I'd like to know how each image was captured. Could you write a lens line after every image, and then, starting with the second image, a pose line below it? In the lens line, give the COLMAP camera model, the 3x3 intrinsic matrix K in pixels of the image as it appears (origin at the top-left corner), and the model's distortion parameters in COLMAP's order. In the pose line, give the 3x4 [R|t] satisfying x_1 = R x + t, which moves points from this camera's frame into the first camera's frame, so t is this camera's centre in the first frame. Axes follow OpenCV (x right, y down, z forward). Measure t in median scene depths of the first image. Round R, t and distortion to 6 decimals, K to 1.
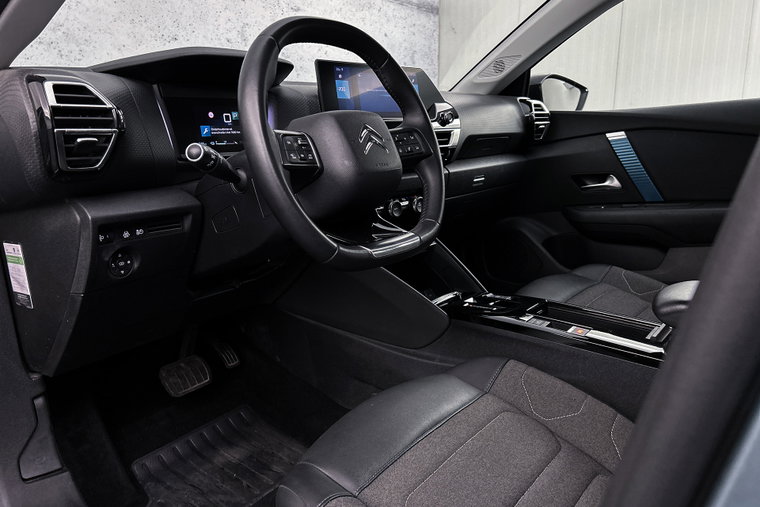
lens RADIAL K [[578.3, 0, 380.0], [0, 578.3, 253.5], [0, 0, 1]] dist [0.027330, -0.004977]
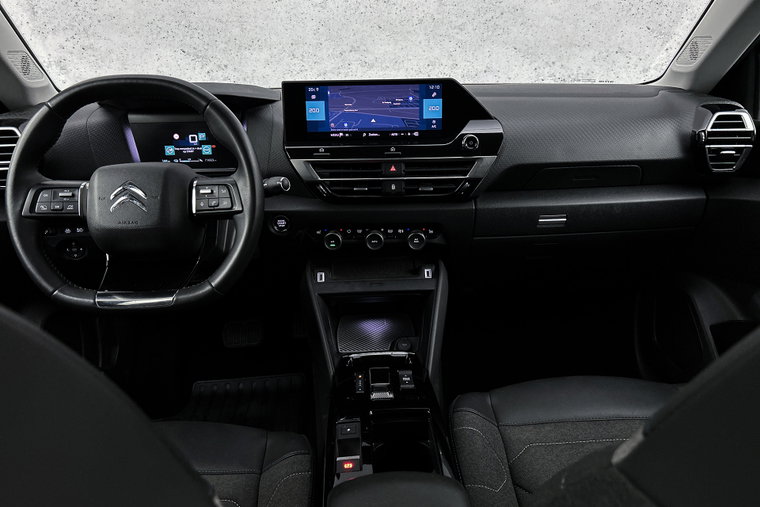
lens RADIAL K [[570.9, 0, 386.7], [0, 570.9, 255.4], [0, 0, 1]] dist [0.076408, -0.116818]
pose [[0.662474, 0.258880, -0.702929, 0.615342], [-0.156931, 0.965524, 0.207691, -0.224343], [0.732462, -0.027279, 0.680261, 0.368084]]
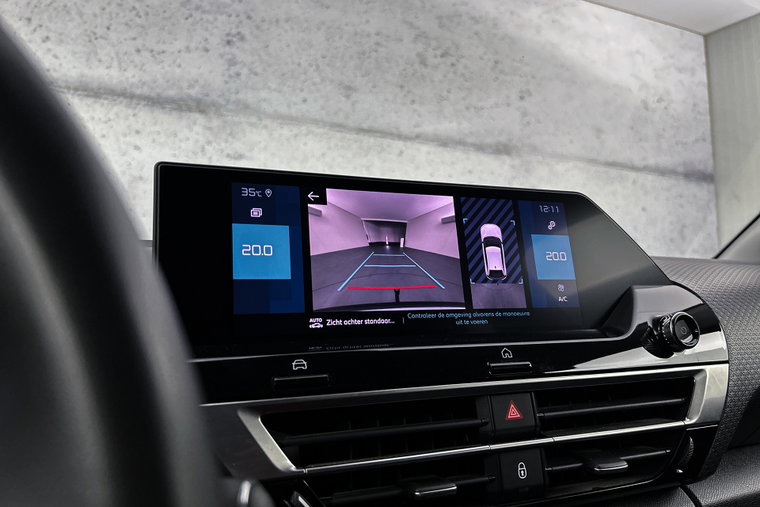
lens RADIAL K [[570.9, 0, 386.7], [0, 570.9, 255.4], [0, 0, 1]] dist [0.076408, -0.116818]
pose [[0.906413, -0.040996, -0.420398, 0.105591], [-0.089012, 0.954389, -0.284988, -0.166887], [0.412907, 0.295737, 0.861422, 0.638962]]
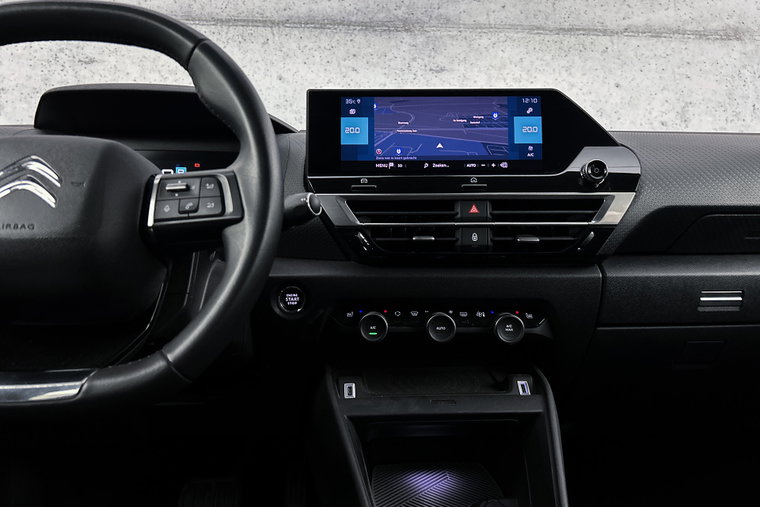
lens RADIAL K [[578.3, 0, 380.0], [0, 578.3, 253.5], [0, 0, 1]] dist [0.027330, -0.004977]
pose [[0.678157, 0.049796, -0.733228, 0.361229], [-0.171380, 0.980910, -0.091891, -0.080328], [0.714655, 0.187977, 0.673746, 0.514158]]
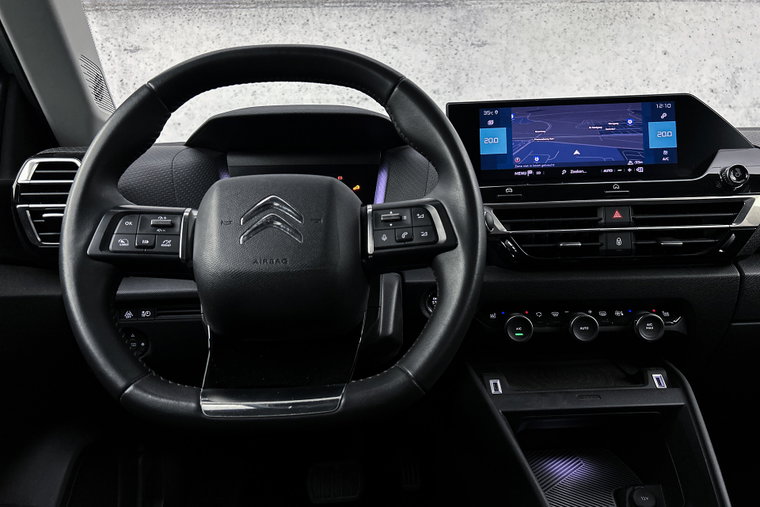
lens RADIAL K [[580.8, 0, 380.0], [0, 580.8, 253.5], [0, 0, 1]] dist [0.012889, 0.004301]
pose [[0.649128, 0.068082, -0.757626, 0.309897], [-0.149276, 0.988022, -0.039113, -0.090642], [0.745888, 0.138485, 0.651515, 0.402795]]
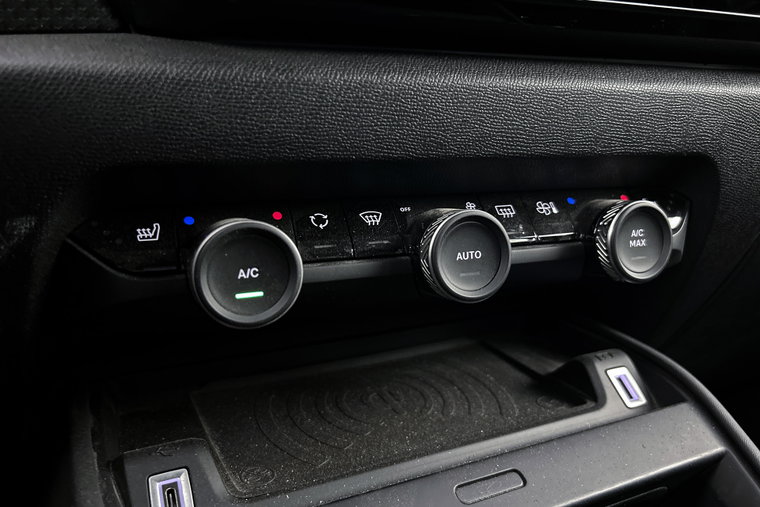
lens RADIAL K [[578.3, 0, 380.0], [0, 578.3, 253.5], [0, 0, 1]] dist [0.027330, -0.004977]
pose [[0.899401, 0.060447, -0.432925, 0.072869], [-0.086327, 0.995449, -0.040356, -0.063444], [0.428515, 0.073670, 0.900526, 0.755559]]
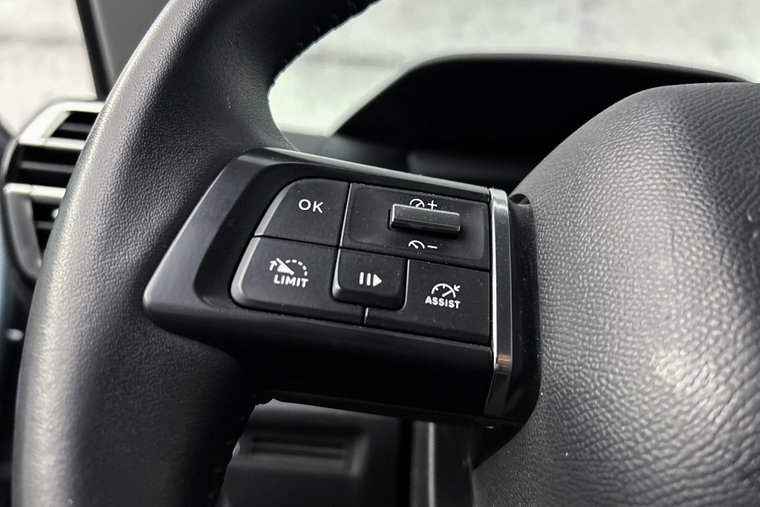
lens RADIAL K [[580.8, 0, 380.0], [0, 580.8, 253.5], [0, 0, 1]] dist [0.012889, 0.004301]
pose [[0.587857, 0.003602, -0.808957, 0.006526], [-0.256819, 0.949091, -0.182400, -0.077526], [0.767116, 0.314981, 0.558856, 0.479731]]
